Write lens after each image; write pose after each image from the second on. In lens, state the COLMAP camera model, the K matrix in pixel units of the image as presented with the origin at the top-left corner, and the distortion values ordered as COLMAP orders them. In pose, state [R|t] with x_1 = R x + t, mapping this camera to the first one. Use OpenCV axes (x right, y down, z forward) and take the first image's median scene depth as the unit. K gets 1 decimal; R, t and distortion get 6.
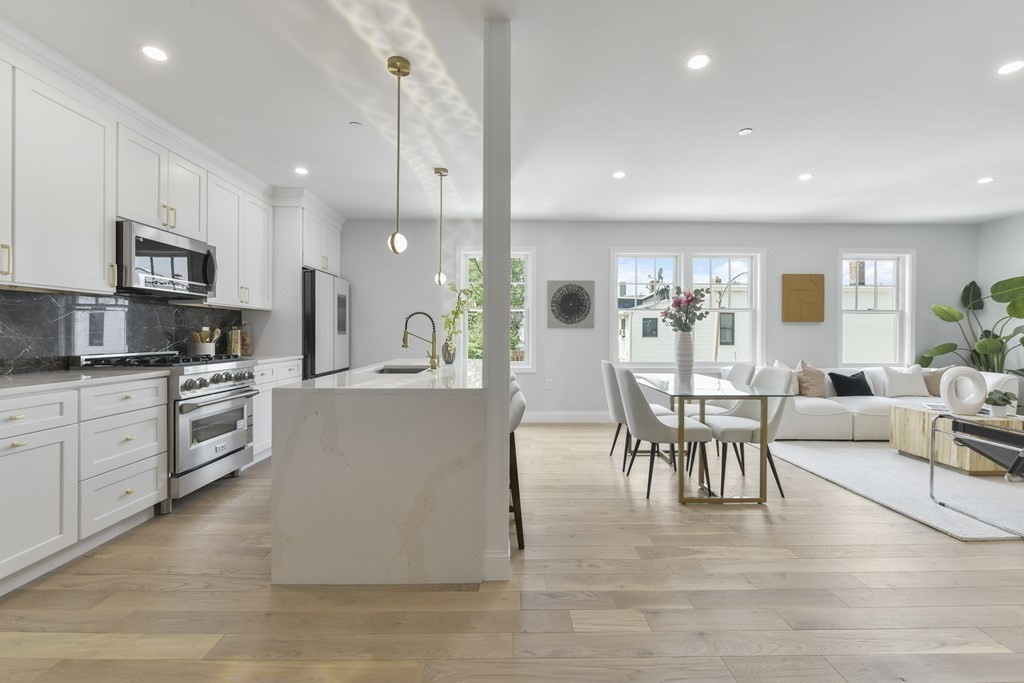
lens RADIAL K [[413.1, 0, 516.6], [0, 413.1, 336.2], [0, 0, 1]] dist [-0.003666, -0.000274]
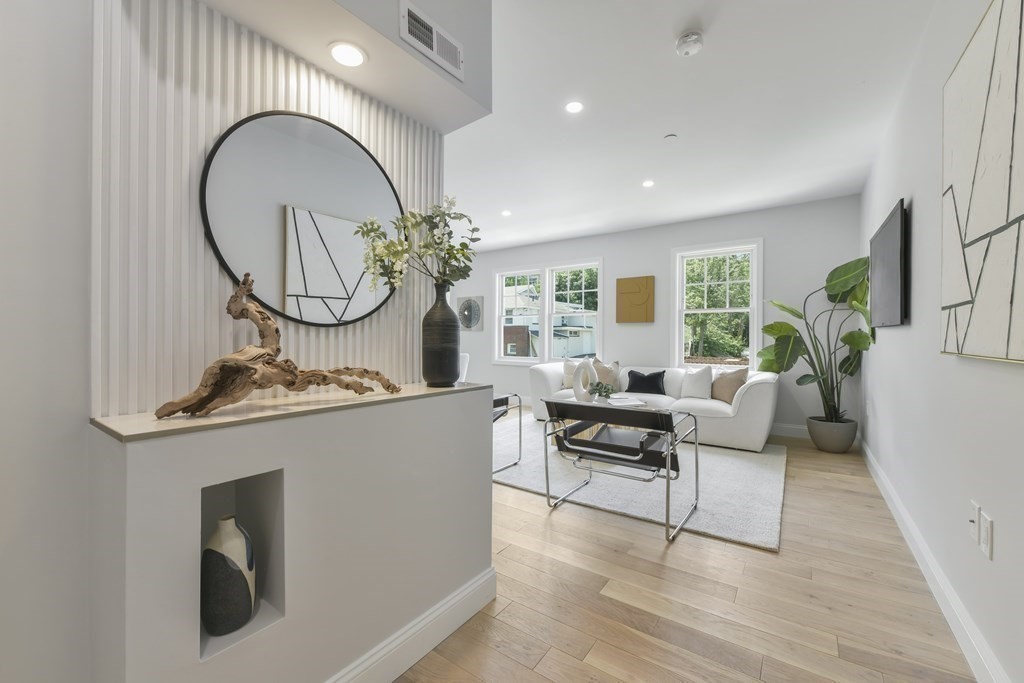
lens RADIAL K [[409.5, 0, 517.9], [0, 409.5, 338.2], [0, 0, 1]] dist [-0.000737, -0.000011]
pose [[0.806561, 0.000992, -0.591149, 1.555514], [-0.006907, 0.999946, -0.007747, 0.020870], [0.591110, 0.010332, 0.806525, -0.022818]]
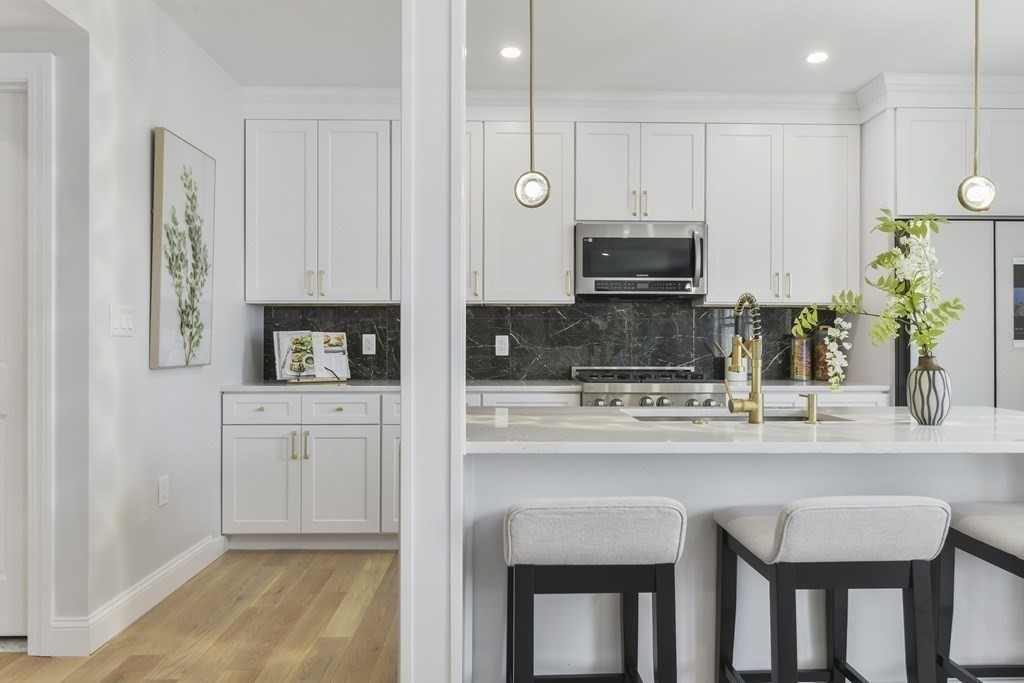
lens RADIAL K [[692.0, 0, 519.4], [0, 692.0, 342.2], [0, 0, 1]] dist [0.000923, -0.000039]
pose [[0.001374, -0.007029, -0.999974, 0.430615], [-0.009860, 0.999927, -0.007042, 0.001192], [0.999950, 0.009870, 0.001305, 0.599028]]
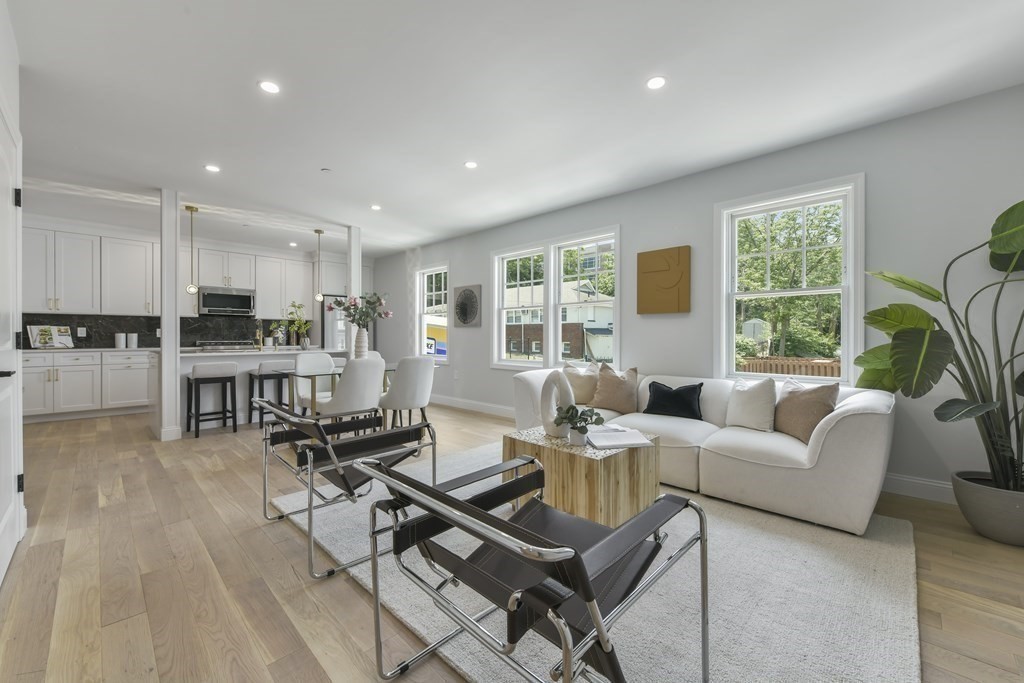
lens RADIAL K [[413.1, 0, 516.6], [0, 413.1, 336.2], [0, 0, 1]] dist [-0.003666, -0.000274]
pose [[0.704186, -0.001889, -0.710013, 1.508644], [-0.004628, 0.999963, -0.007251, 0.018489], [0.710000, 0.008392, 0.704152, 0.417340]]
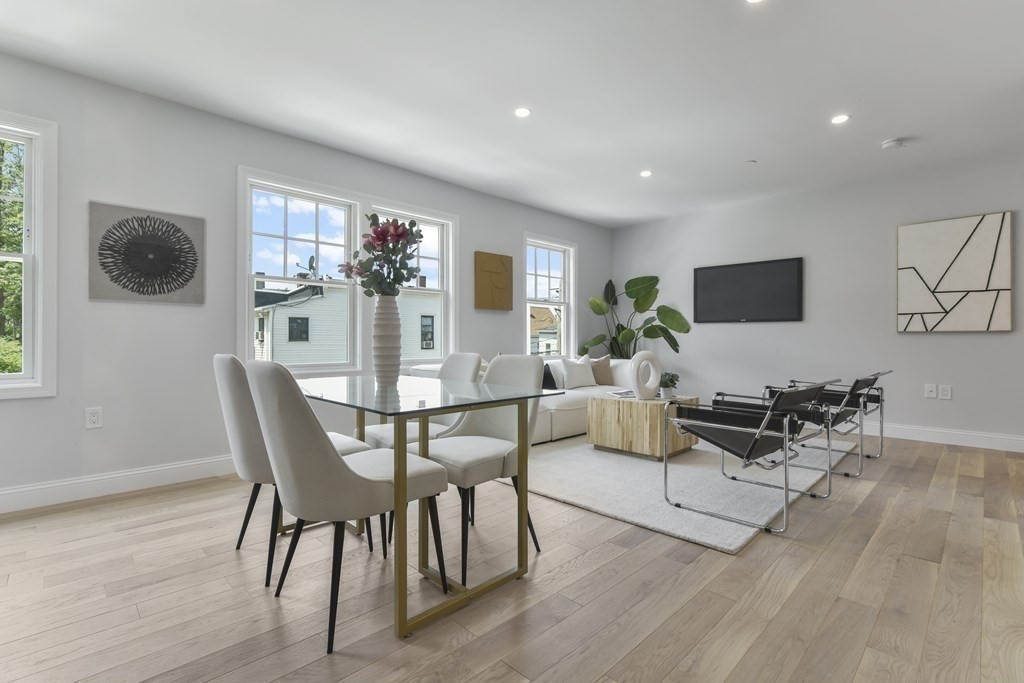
lens RADIAL K [[461.7, 0, 517.2], [0, 461.7, 338.9], [0, 0, 1]] dist [-0.006221, -0.000461]
pose [[0.724809, -0.001601, 0.688948, 0.098393], [0.009569, 0.999924, -0.007745, 0.049339], [-0.688883, 0.012206, 0.724770, 0.396801]]
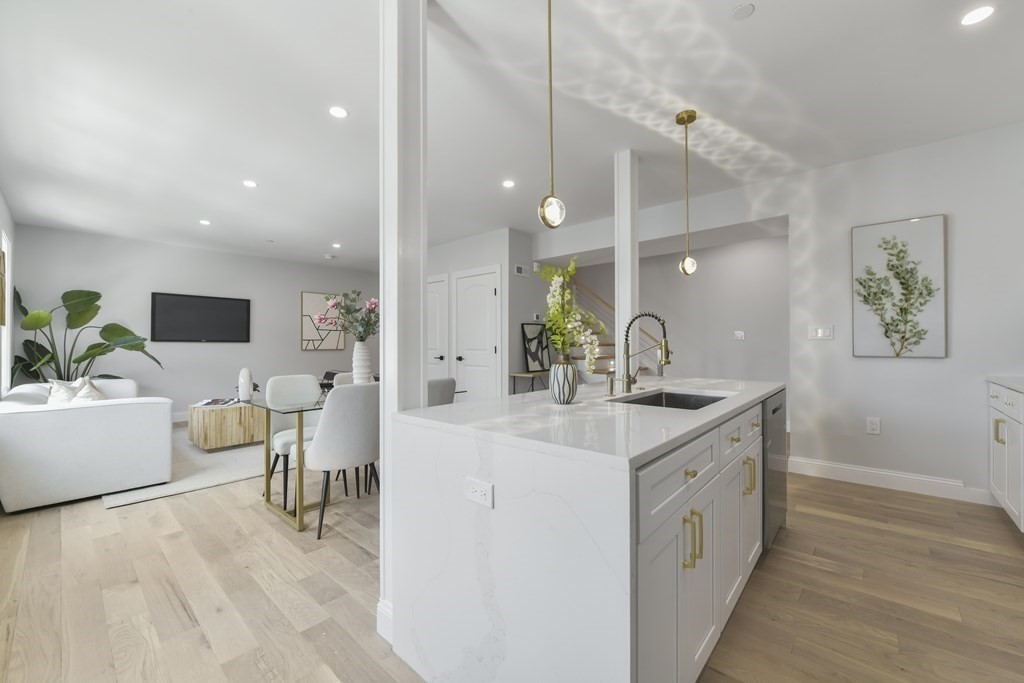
lens RADIAL K [[408.1, 0, 512.0], [0, 408.1, 341.5], [0, 0, 1]] dist [-0.015973, -0.000073]
pose [[-0.729064, 0.000858, 0.684445, -0.432987], [0.007606, 0.999948, 0.006849, -0.014278], [-0.684403, 0.010199, -0.729032, 1.328436]]
